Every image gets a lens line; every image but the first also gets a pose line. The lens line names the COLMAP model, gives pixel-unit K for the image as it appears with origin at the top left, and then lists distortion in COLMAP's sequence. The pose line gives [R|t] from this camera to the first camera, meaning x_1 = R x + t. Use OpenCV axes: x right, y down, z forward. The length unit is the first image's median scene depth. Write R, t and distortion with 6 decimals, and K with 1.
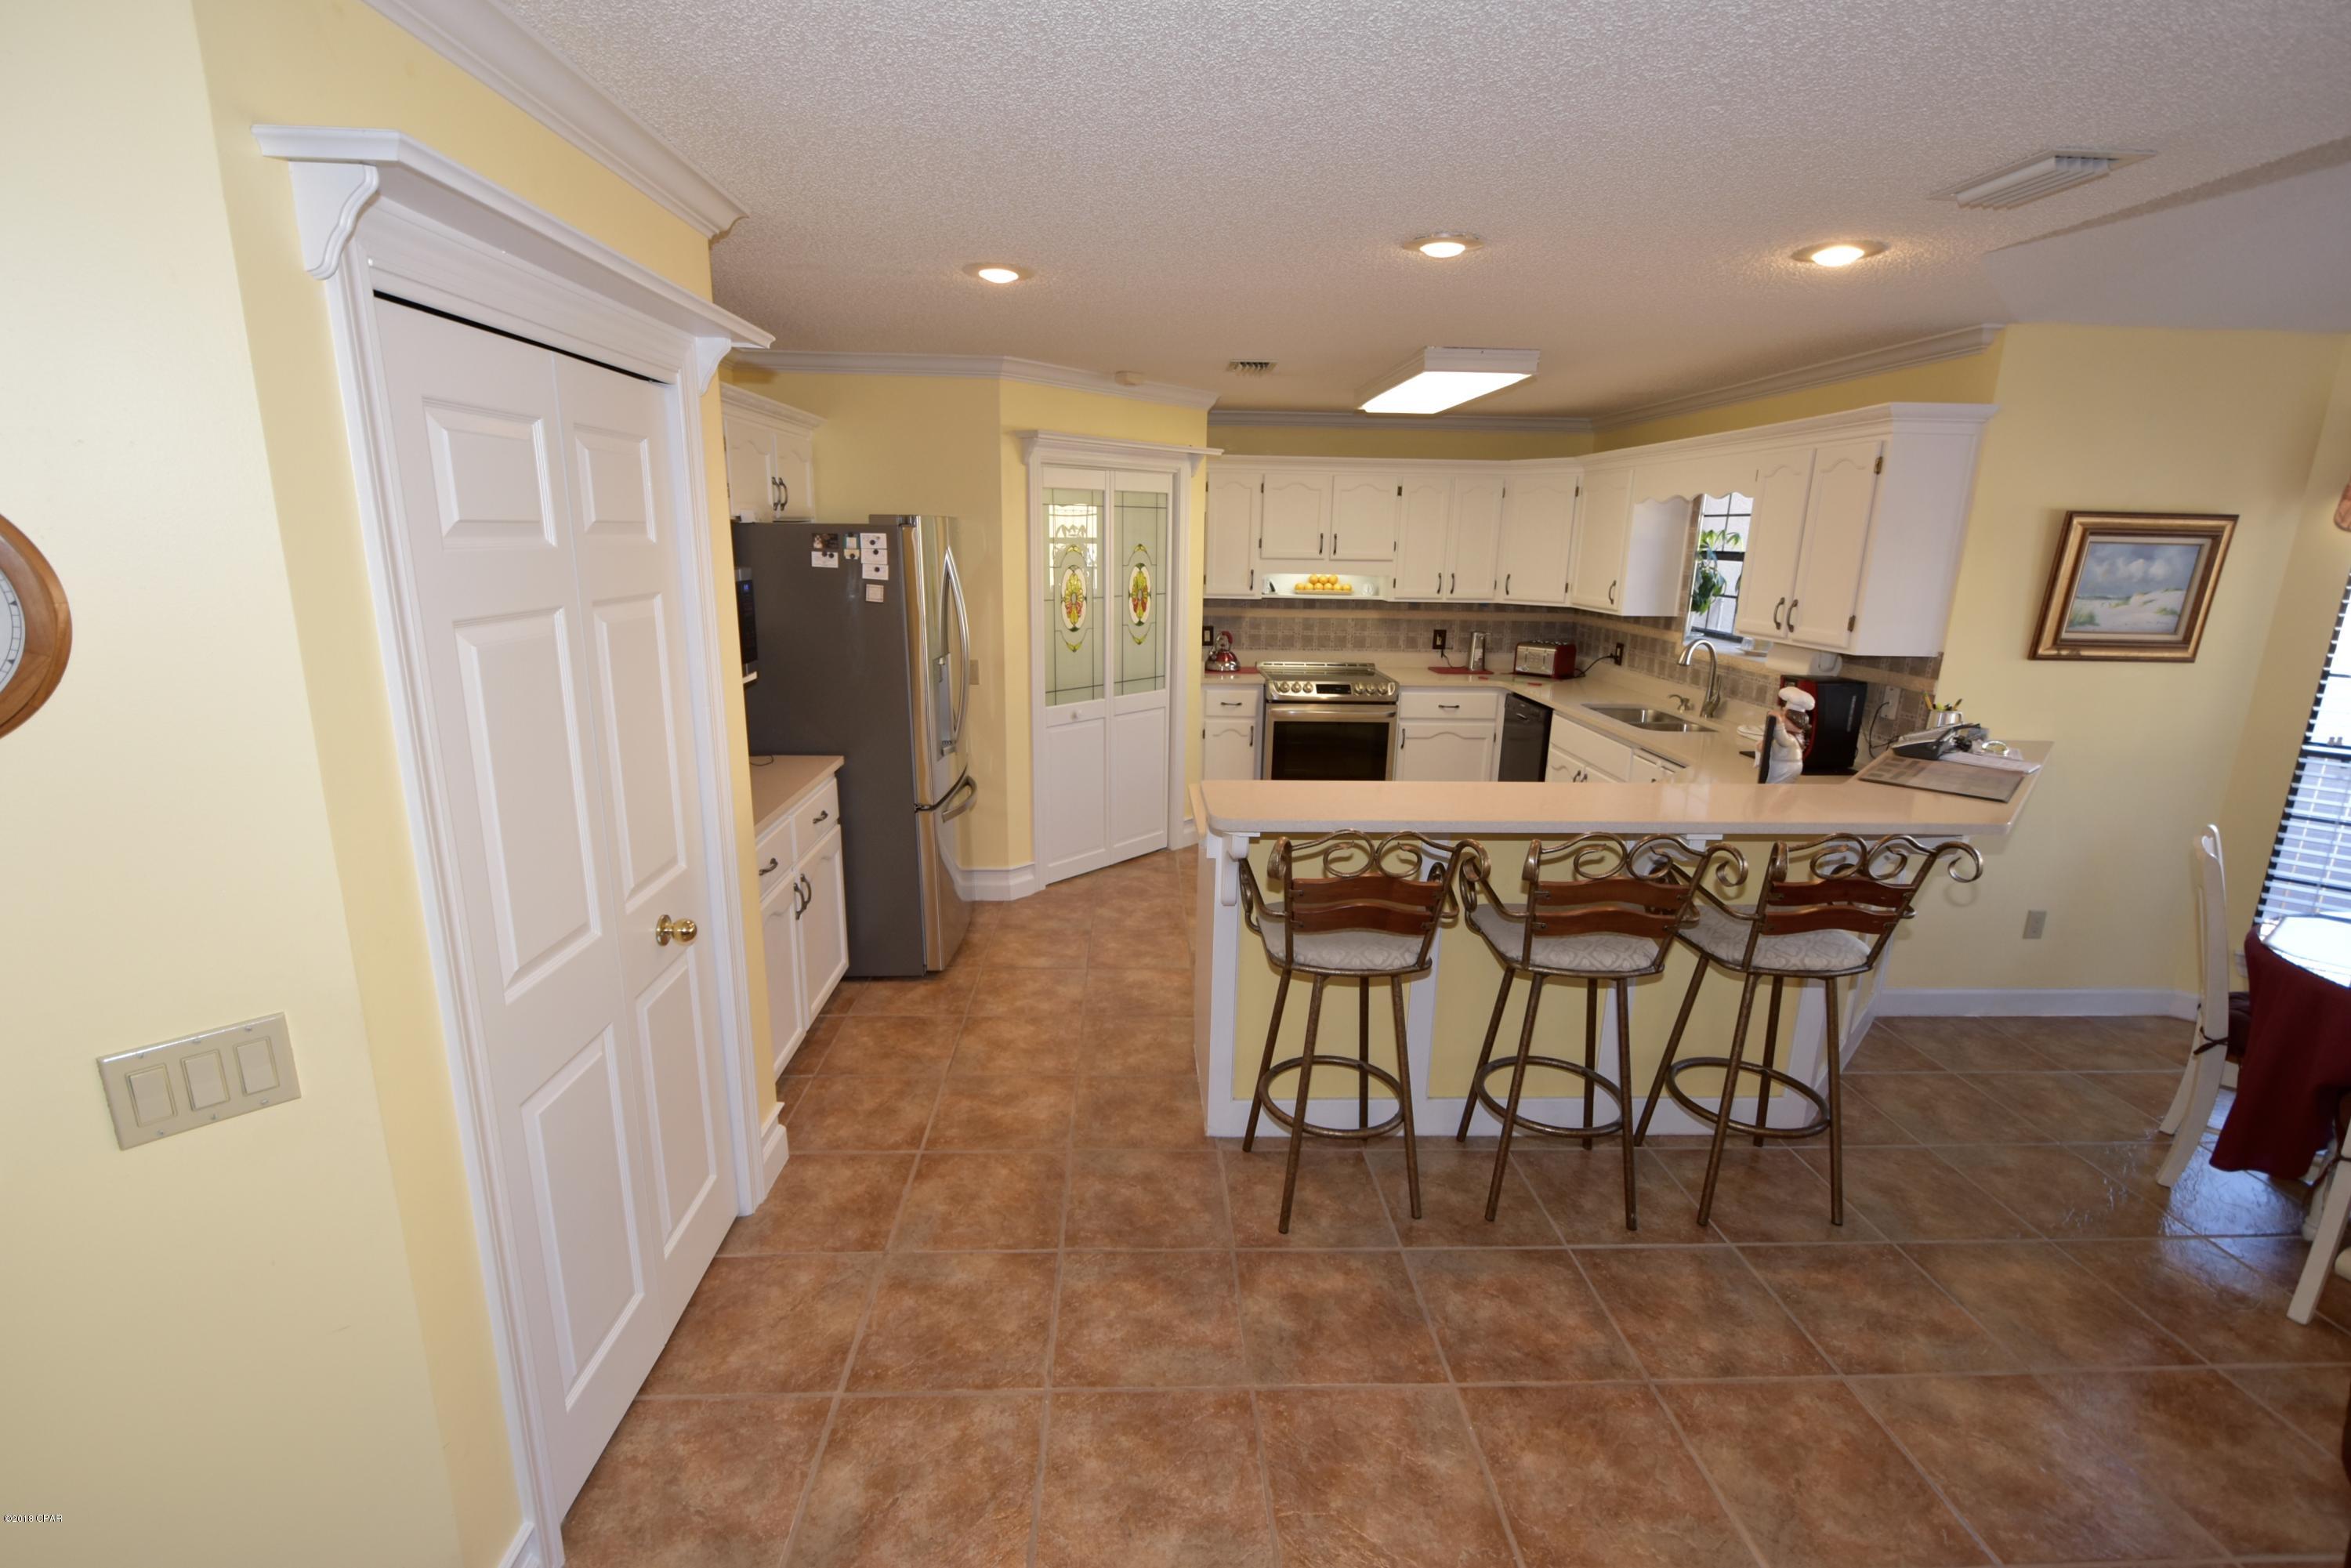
lens RADIAL K [[1024.3, 0, 1173.0], [0, 1024.3, 787.7], [0, 0, 1]] dist [-0.011729, -0.004264]
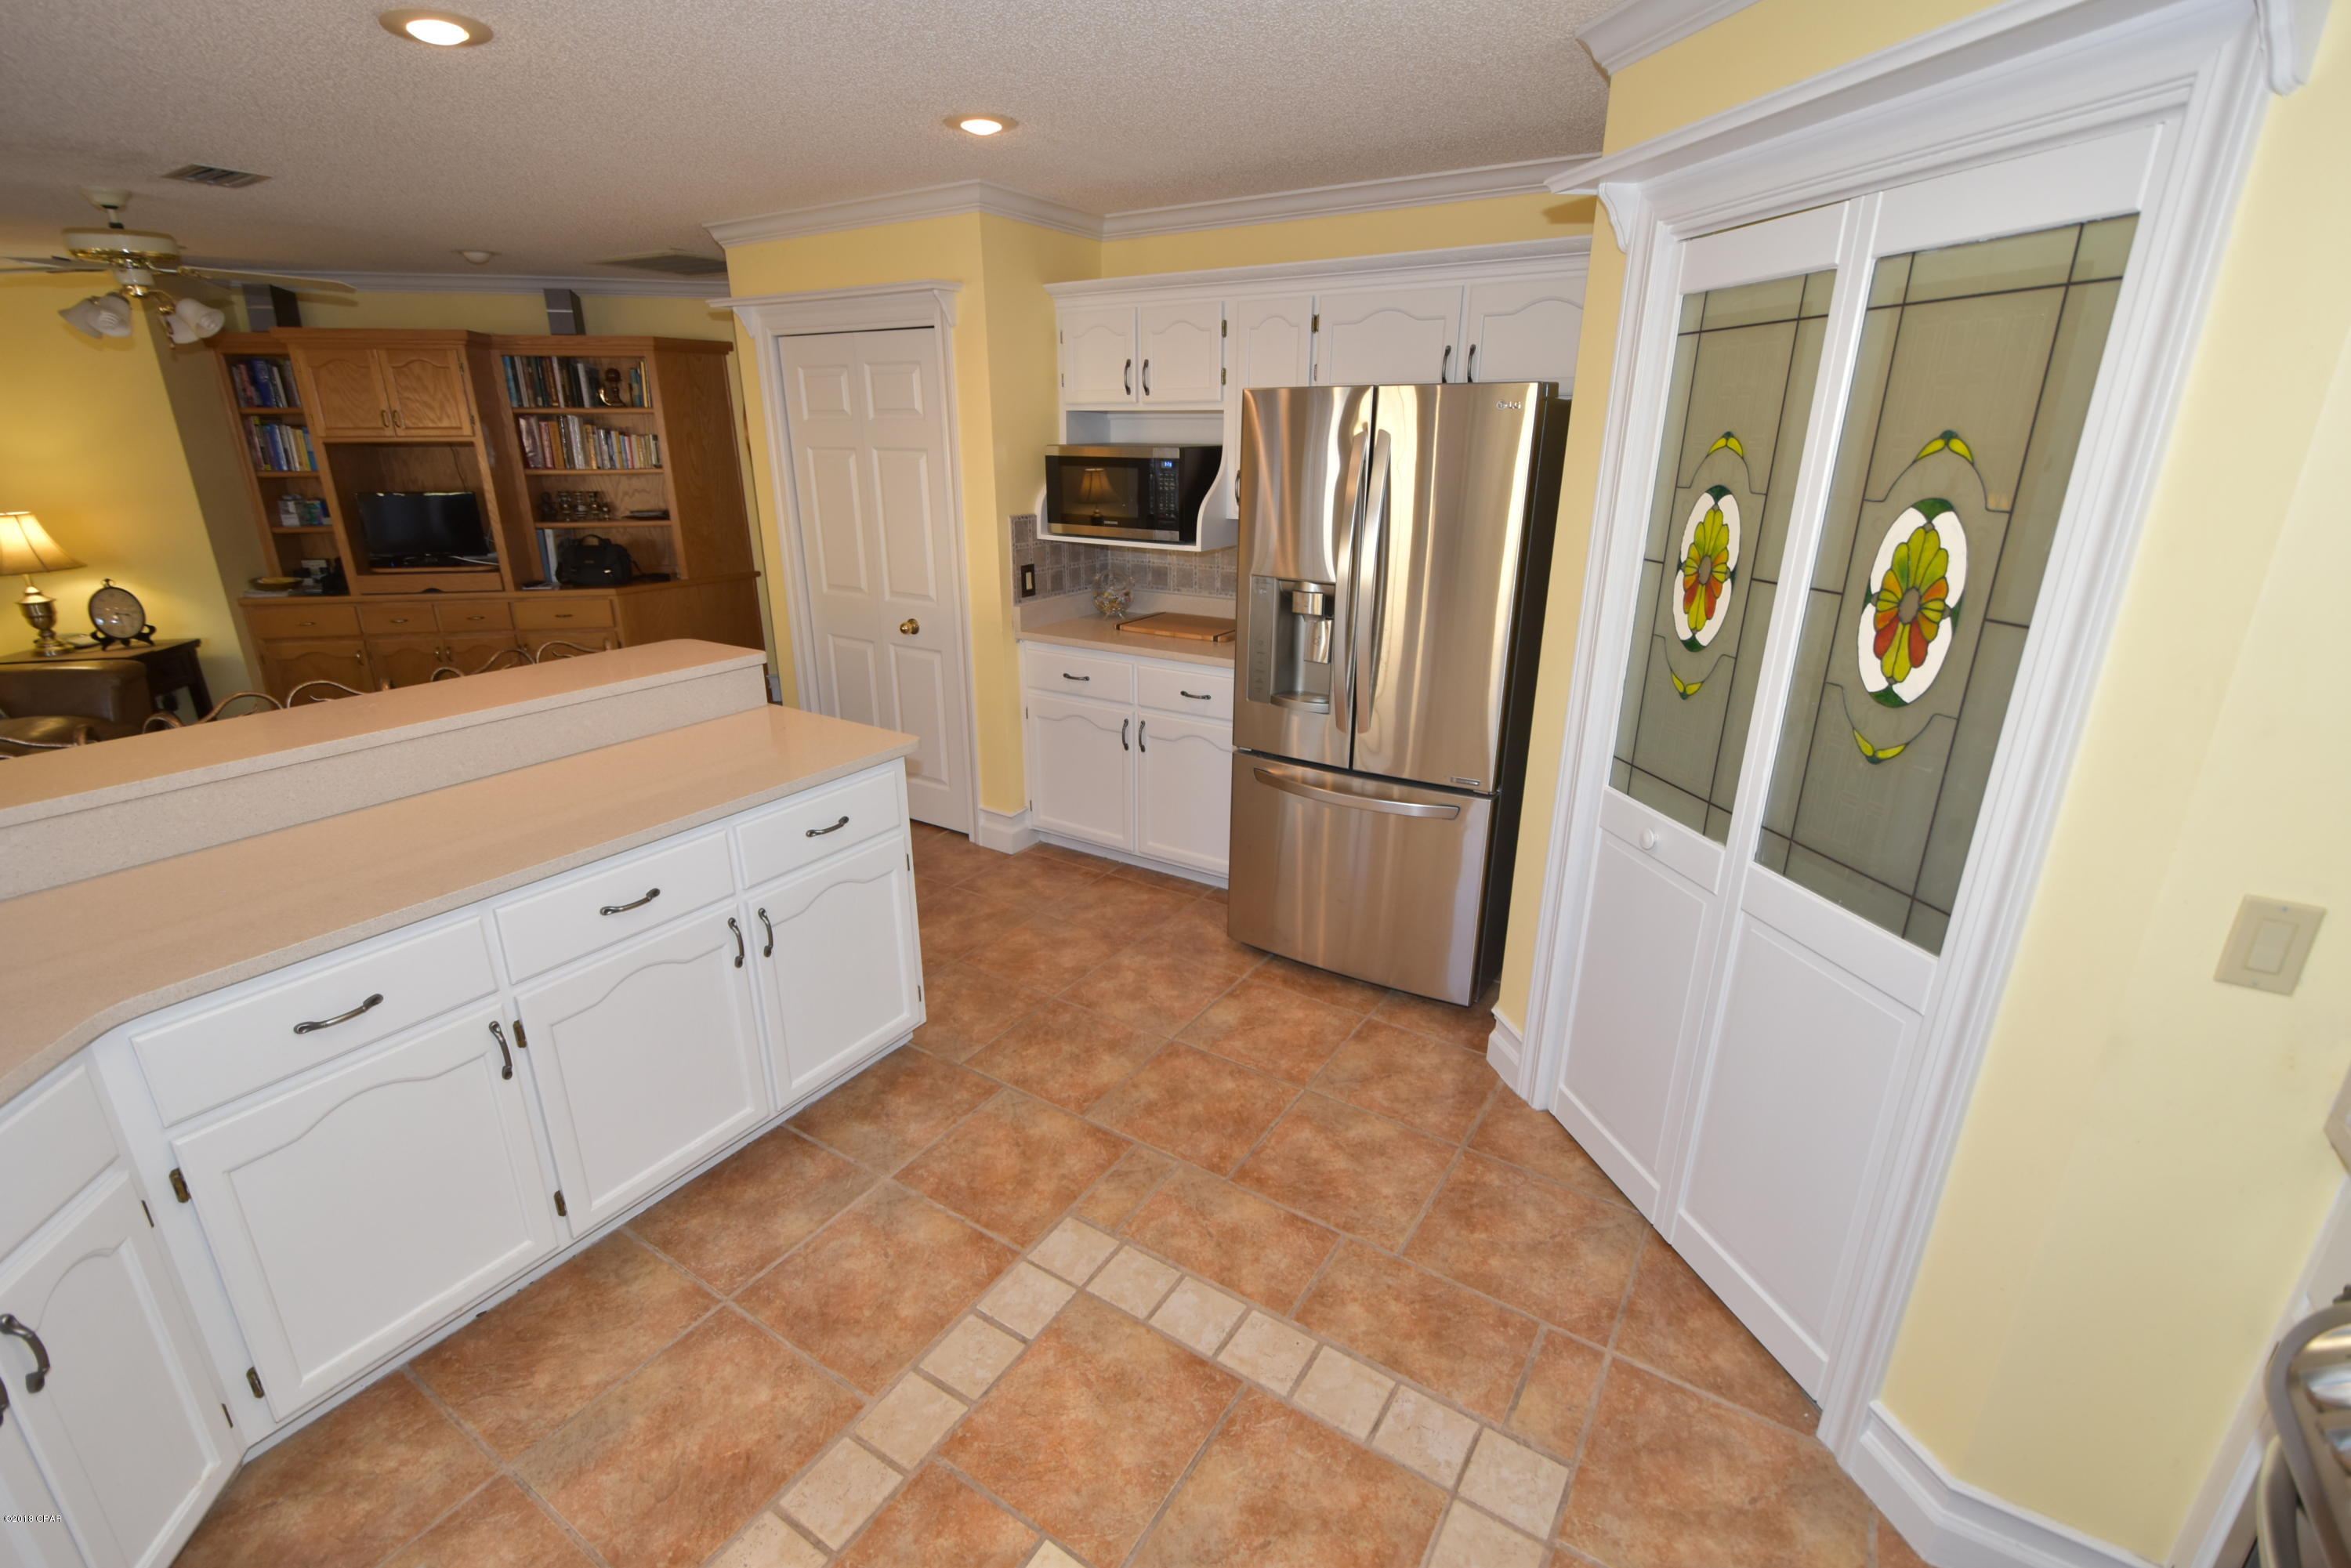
lens RADIAL K [[1024.3, 0, 1174.0], [0, 1024.3, 784.5], [0, 0, 1]] dist [-0.011729, -0.004264]
pose [[-0.571948, 0.253459, -0.780150, 0.362549], [-0.207043, 0.875667, 0.436280, -0.246022], [0.793731, 0.411055, -0.448359, 1.065617]]
